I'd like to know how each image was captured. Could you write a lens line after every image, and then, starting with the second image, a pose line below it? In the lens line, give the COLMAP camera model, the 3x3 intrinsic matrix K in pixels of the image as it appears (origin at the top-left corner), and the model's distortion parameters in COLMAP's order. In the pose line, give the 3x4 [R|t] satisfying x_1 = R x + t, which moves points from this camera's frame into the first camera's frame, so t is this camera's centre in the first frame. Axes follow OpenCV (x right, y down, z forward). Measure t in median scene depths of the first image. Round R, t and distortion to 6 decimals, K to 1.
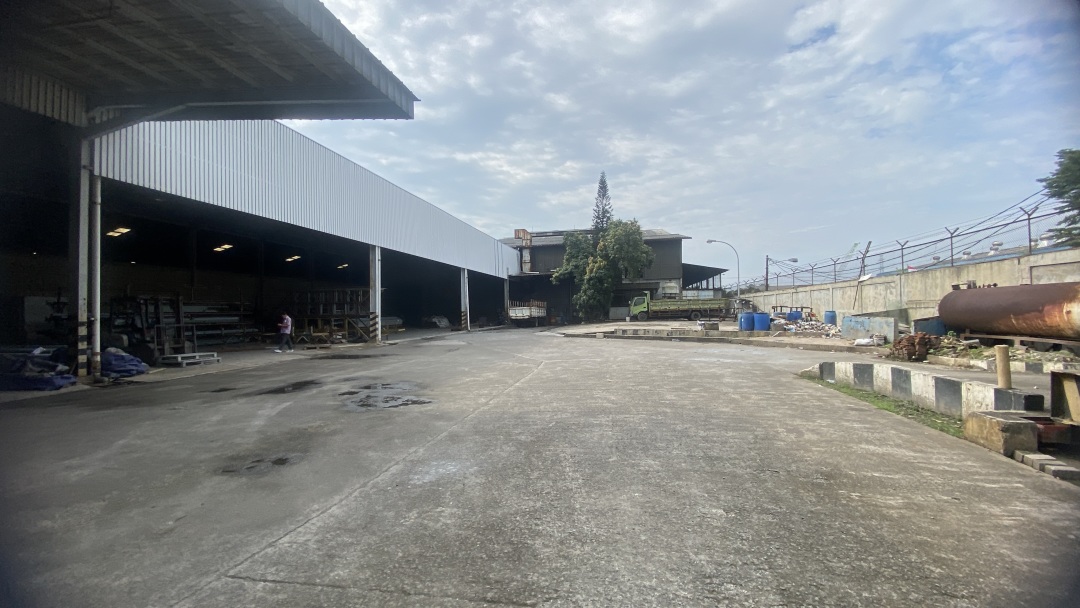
lens RADIAL K [[418.6, 0, 536.0], [0, 418.6, 314.8], [0, 0, 1]] dist [0.054072, -0.020116]
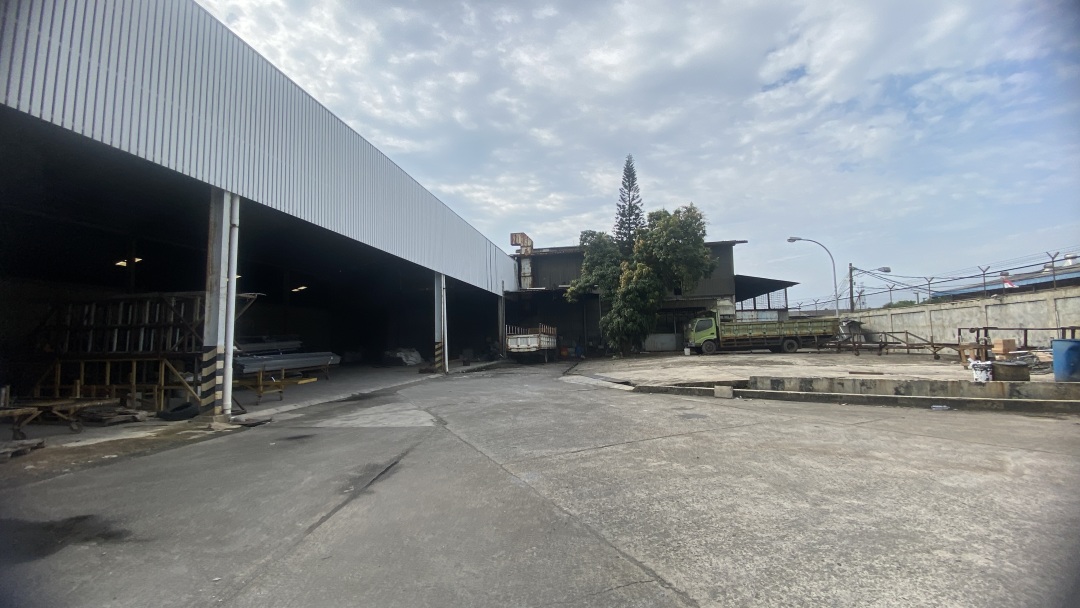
lens RADIAL K [[431.2, 0, 538.0], [0, 431.2, 307.2], [0, 0, 1]] dist [0.021086, -0.022740]
pose [[0.999292, -0.006168, 0.037102, -0.036072], [0.009320, 0.996304, -0.085391, -0.002551], [-0.036439, 0.085676, 0.995656, 0.264440]]
